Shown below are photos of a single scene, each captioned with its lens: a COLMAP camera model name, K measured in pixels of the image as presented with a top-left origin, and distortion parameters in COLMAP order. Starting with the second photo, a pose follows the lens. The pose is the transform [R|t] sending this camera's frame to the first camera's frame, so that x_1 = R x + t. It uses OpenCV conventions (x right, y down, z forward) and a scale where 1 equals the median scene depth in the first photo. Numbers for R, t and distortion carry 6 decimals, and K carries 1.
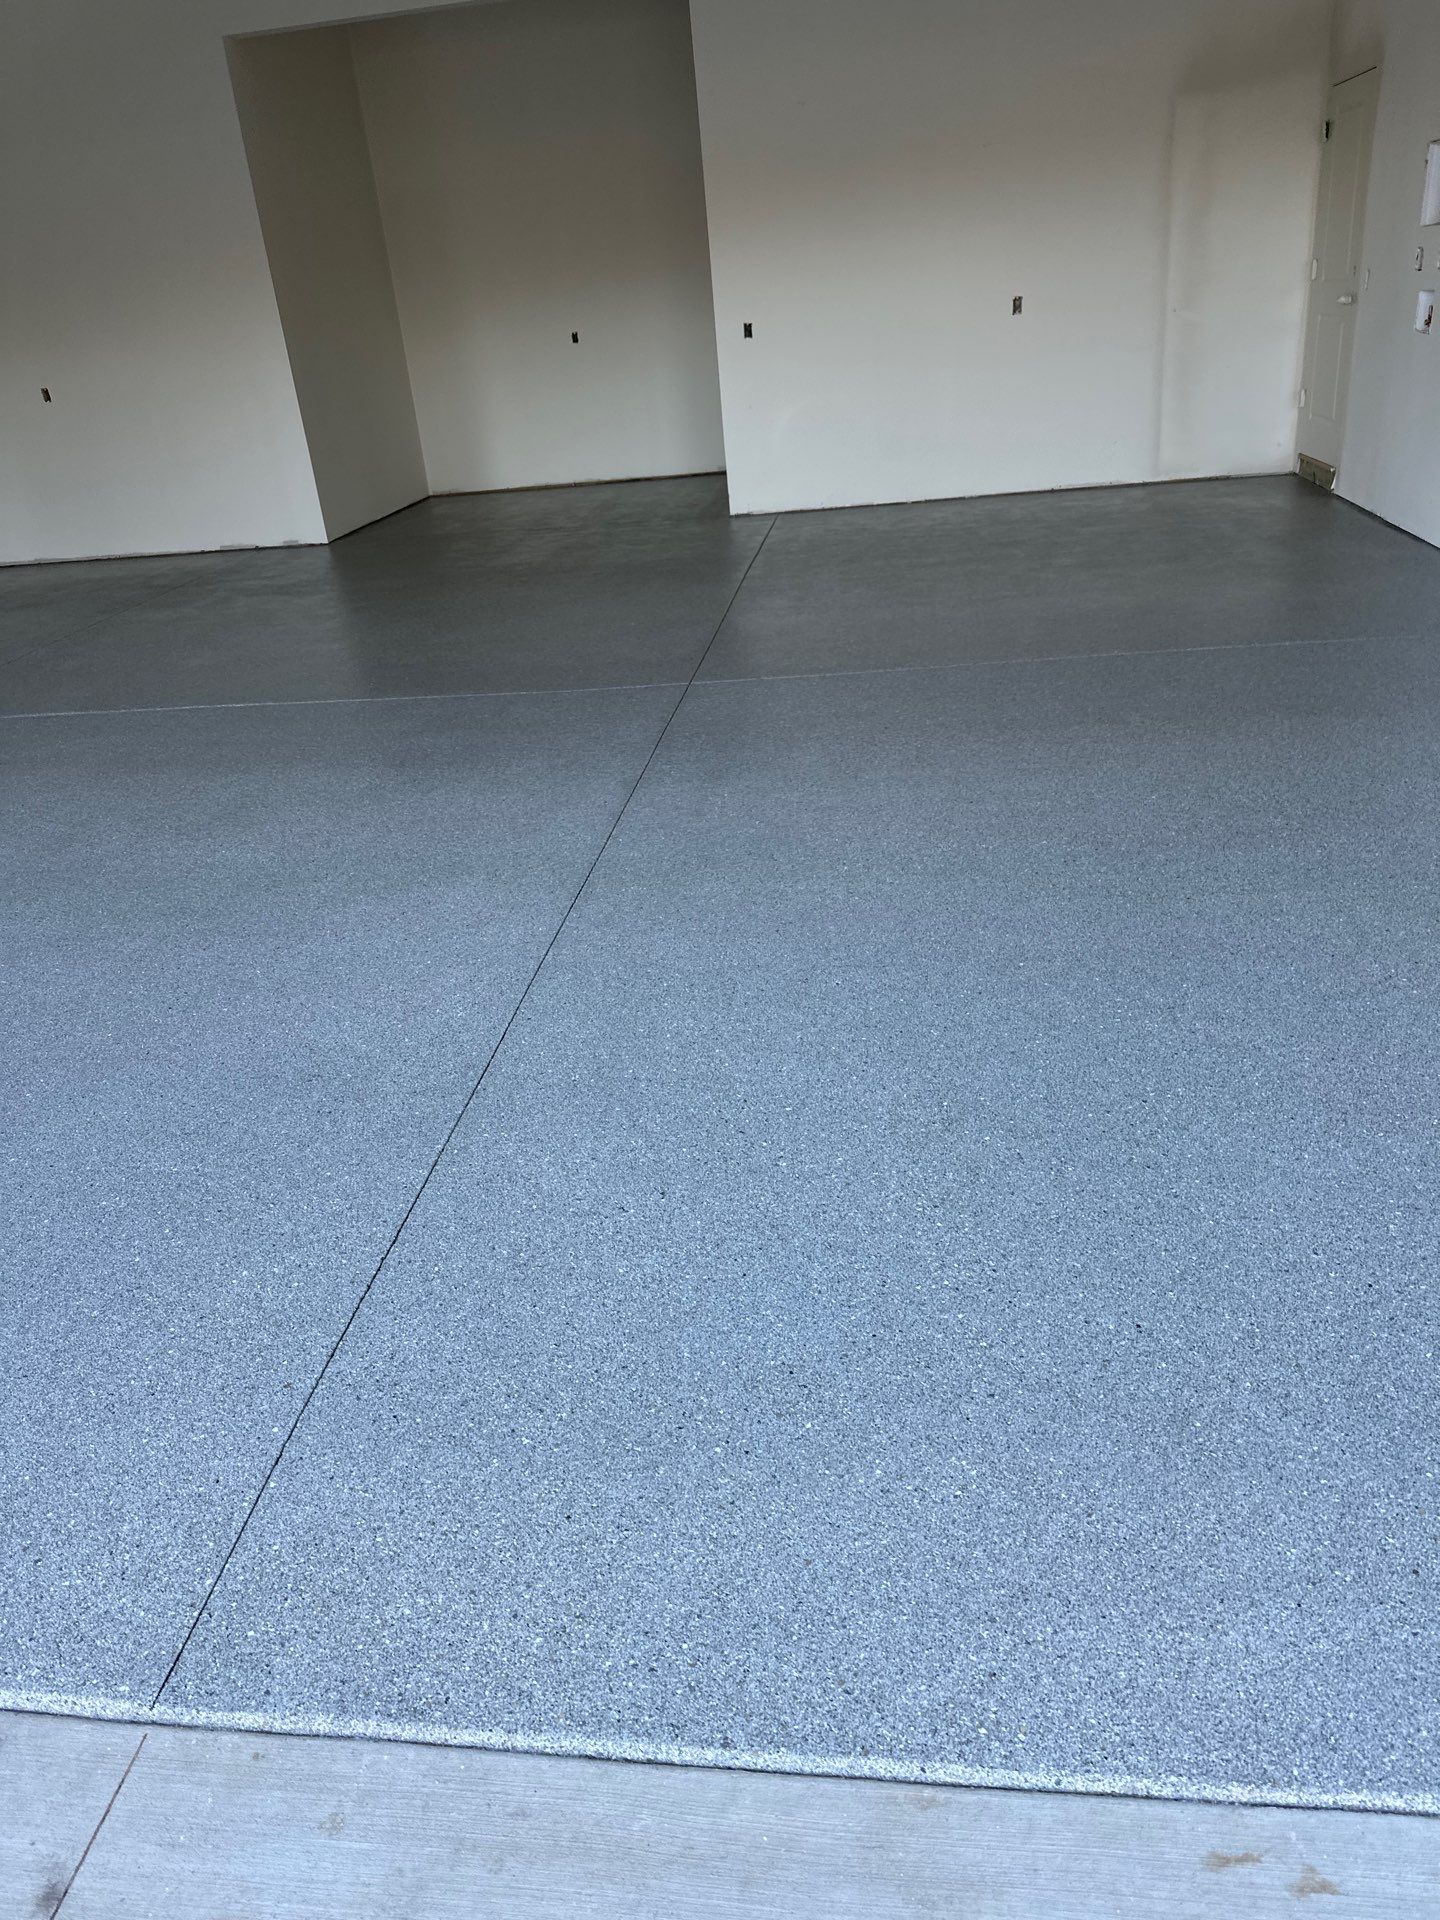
lens RADIAL K [[1388.0, 0, 703.8], [0, 1388.0, 952.2], [0, 0, 1]] dist [0.010385, -0.025789]
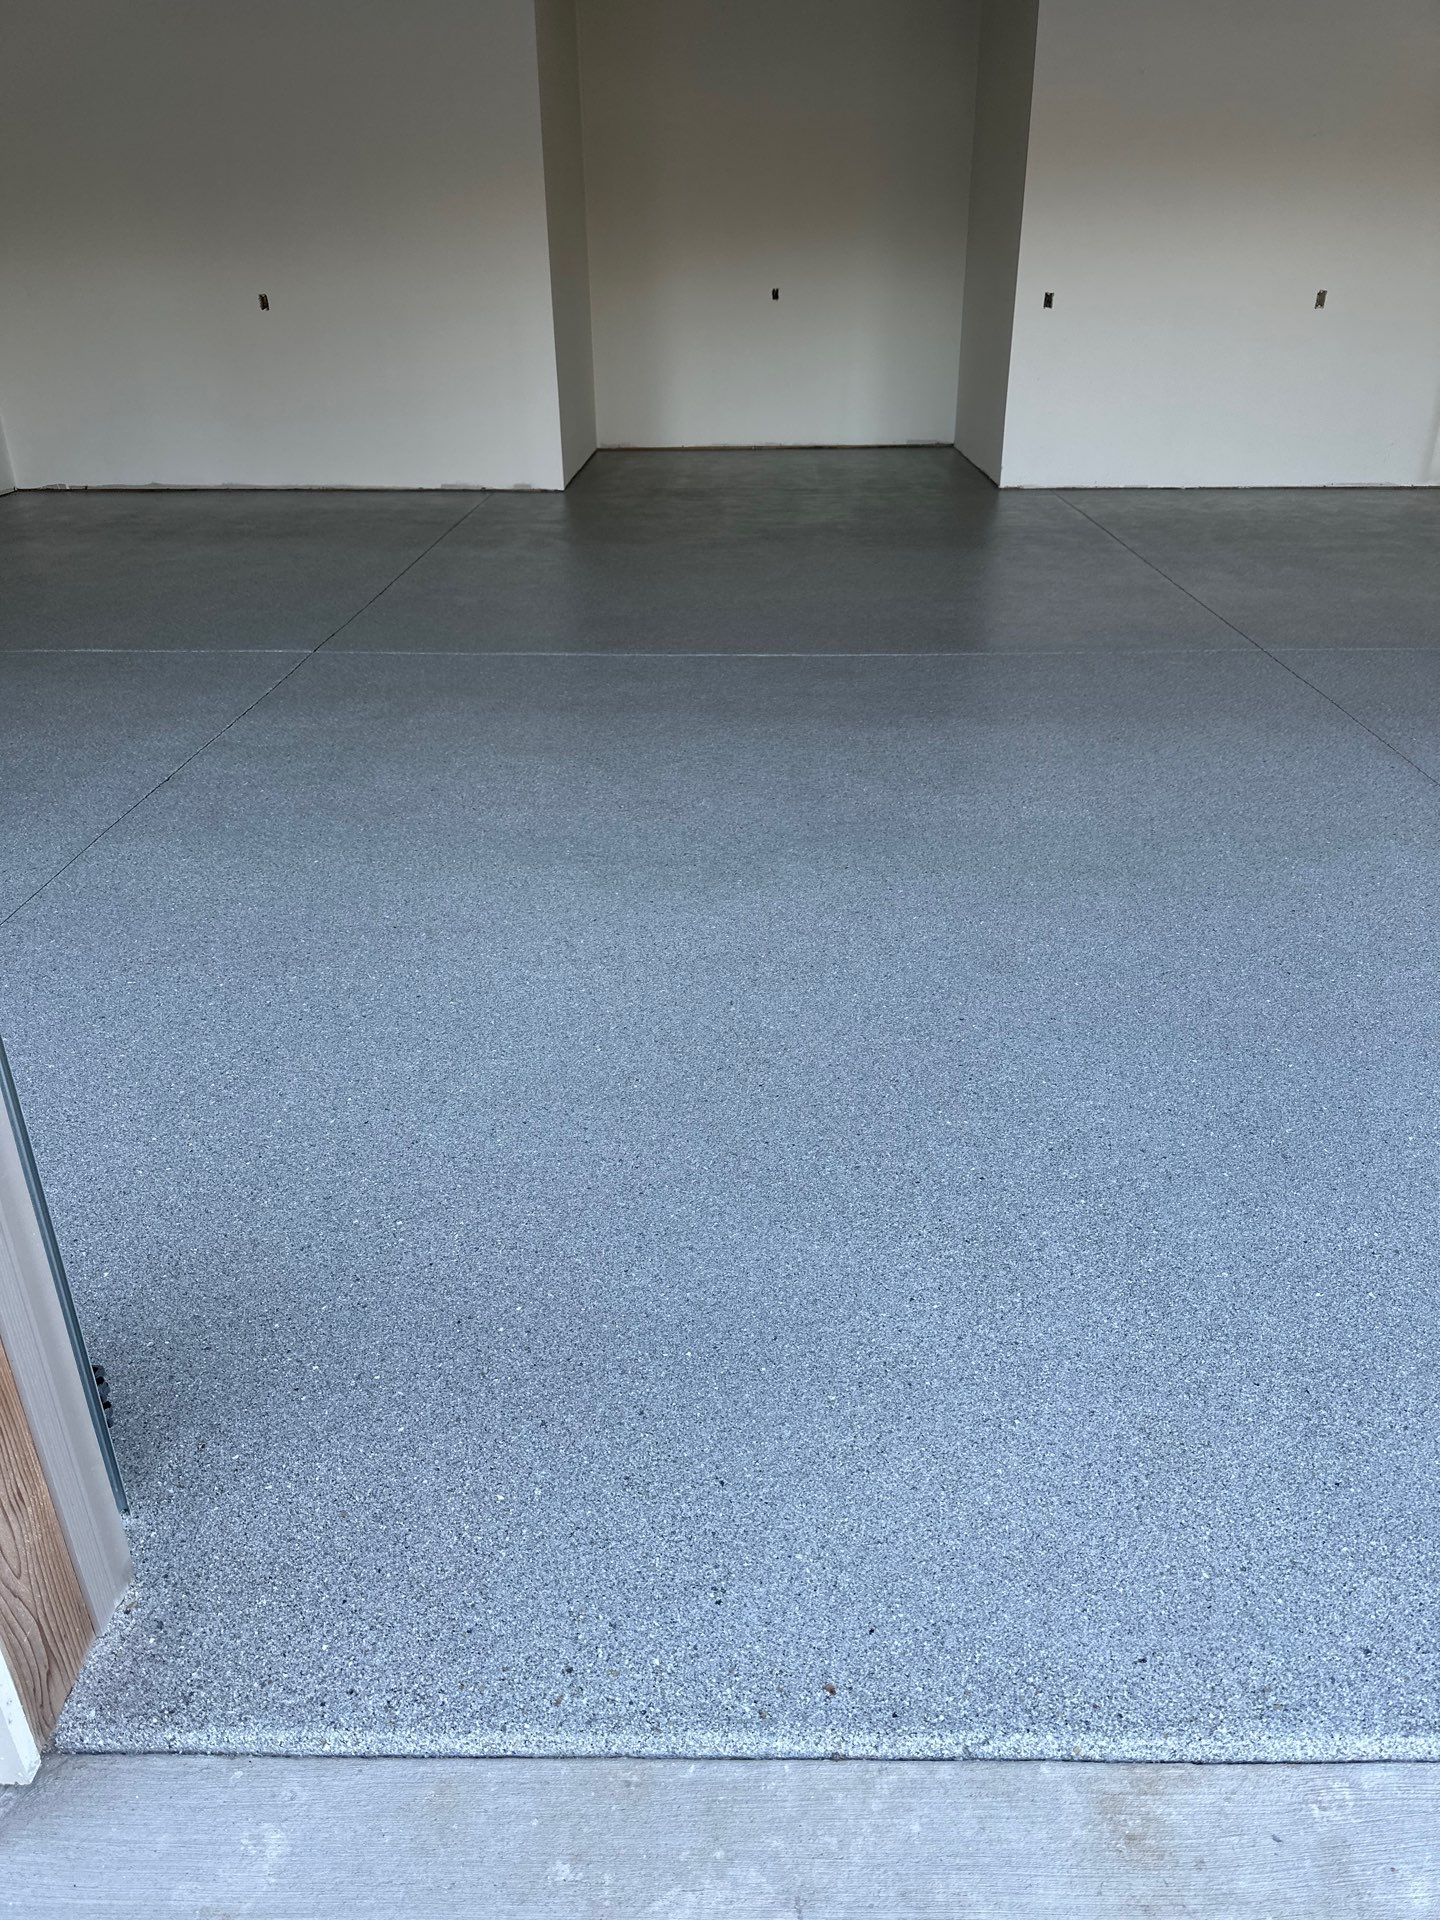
lens RADIAL K [[1378.2, 0, 726.4], [0, 1378.2, 958.0], [0, 0, 1]] dist [0.059574, -0.107910]
pose [[0.989163, 0.021260, 0.145277, -1.099052], [-0.023110, 0.999672, 0.011064, 0.031607], [-0.144994, -0.014301, 0.989329, 0.205558]]
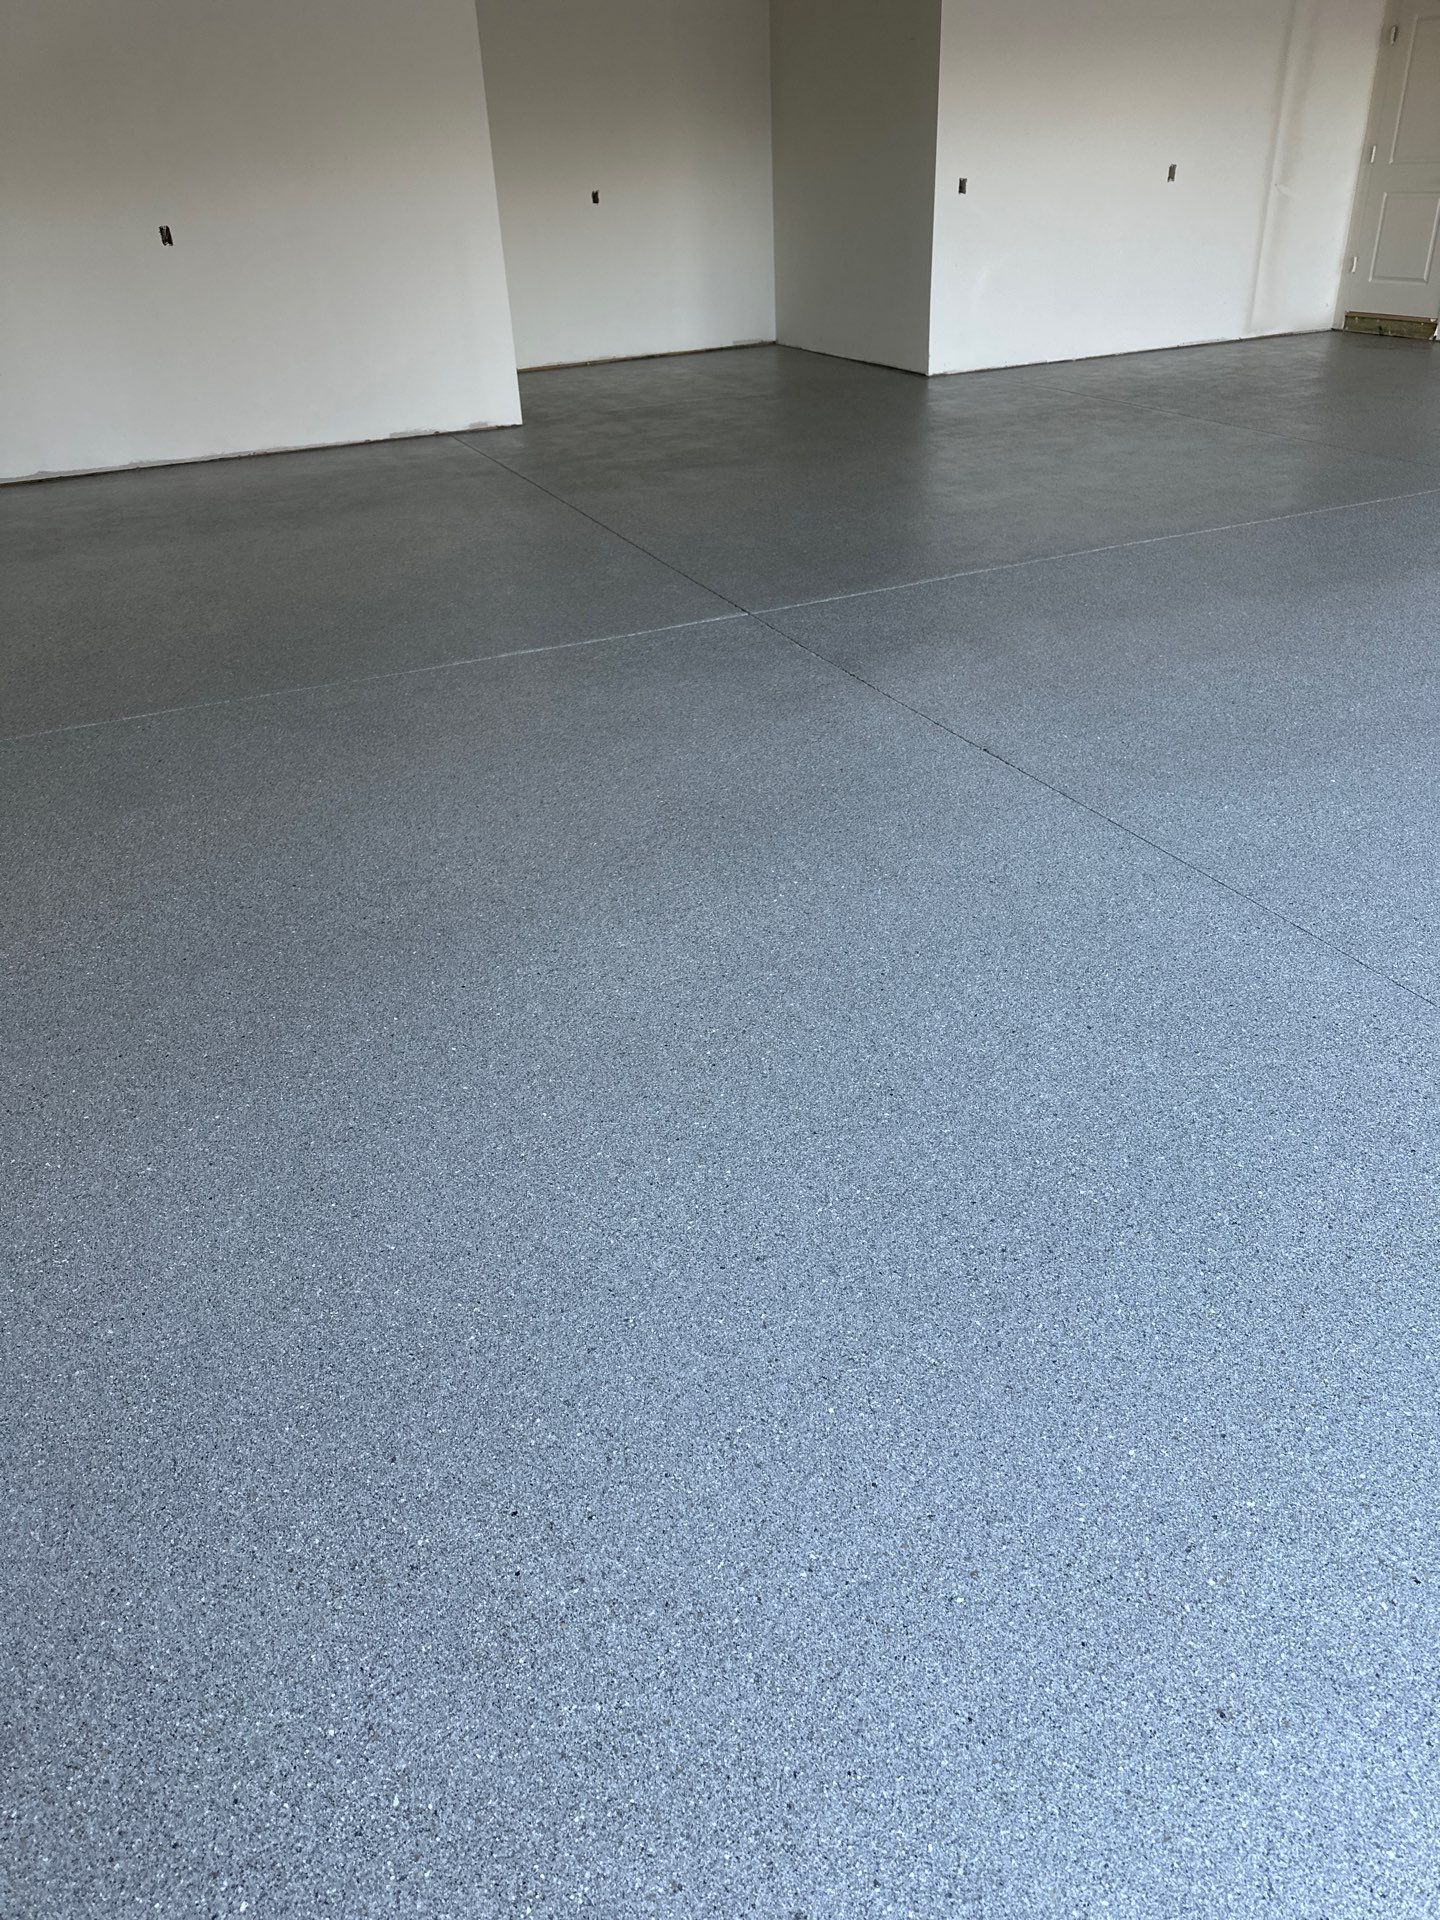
lens RADIAL K [[1359.4, 0, 724.8], [0, 1359.4, 963.5], [0, 0, 1]] dist [0.156953, -0.295437]
pose [[0.845748, -0.225643, 0.483524, -2.472089], [0.200722, 0.974164, 0.103518, -0.121146], [-0.494389, 0.009504, 0.869189, 0.731487]]
